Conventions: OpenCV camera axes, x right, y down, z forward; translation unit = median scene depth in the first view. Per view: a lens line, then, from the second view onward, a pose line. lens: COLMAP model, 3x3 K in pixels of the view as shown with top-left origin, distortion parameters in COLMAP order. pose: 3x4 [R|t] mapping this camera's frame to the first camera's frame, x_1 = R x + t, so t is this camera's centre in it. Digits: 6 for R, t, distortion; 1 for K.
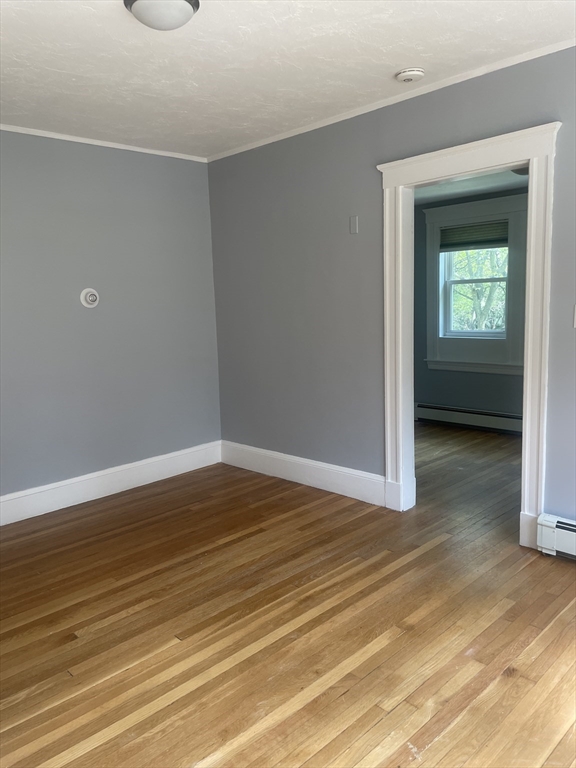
lens RADIAL K [[585.3, 0, 284.6], [0, 585.3, 380.5], [0, 0, 1]] dist [0.062206, -0.067193]
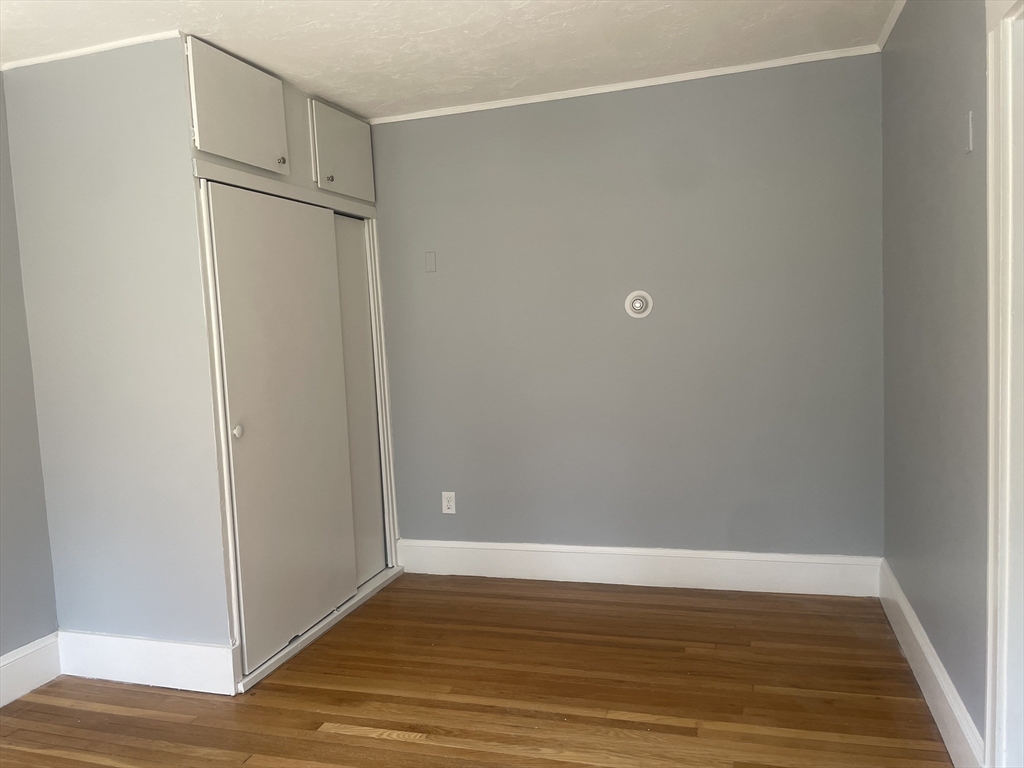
lens RADIAL K [[780.4, 0, 511.0], [0, 780.4, 381.8], [0, 0, 1]] dist [0.062206, -0.067193]
pose [[0.477141, 0.087124, -0.874498, 0.509806], [-0.091076, 0.994618, 0.049399, -0.093982], [0.874095, 0.056075, 0.482508, 0.490720]]
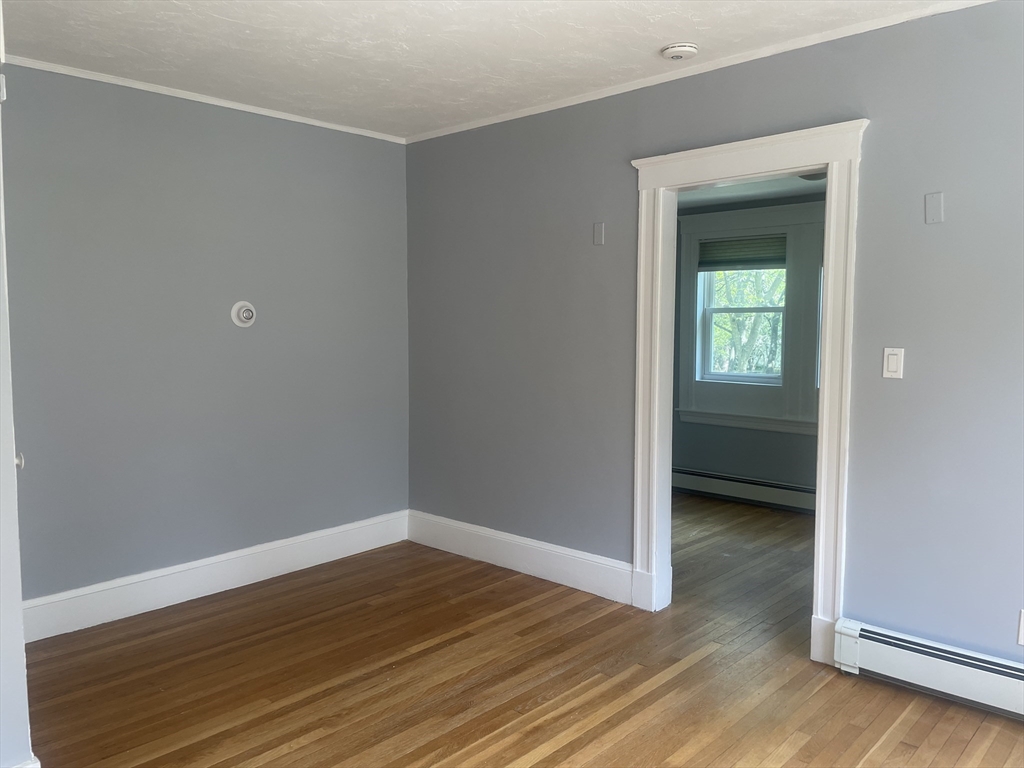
lens RADIAL K [[780.4, 0, 519.3], [0, 780.4, 383.4], [0, 0, 1]] dist [0.062206, -0.067193]
pose [[0.997943, 0.032958, 0.054991, -0.040374], [-0.029608, 0.997719, -0.060659, -0.002974], [-0.056865, 0.058906, 0.996643, -0.008526]]
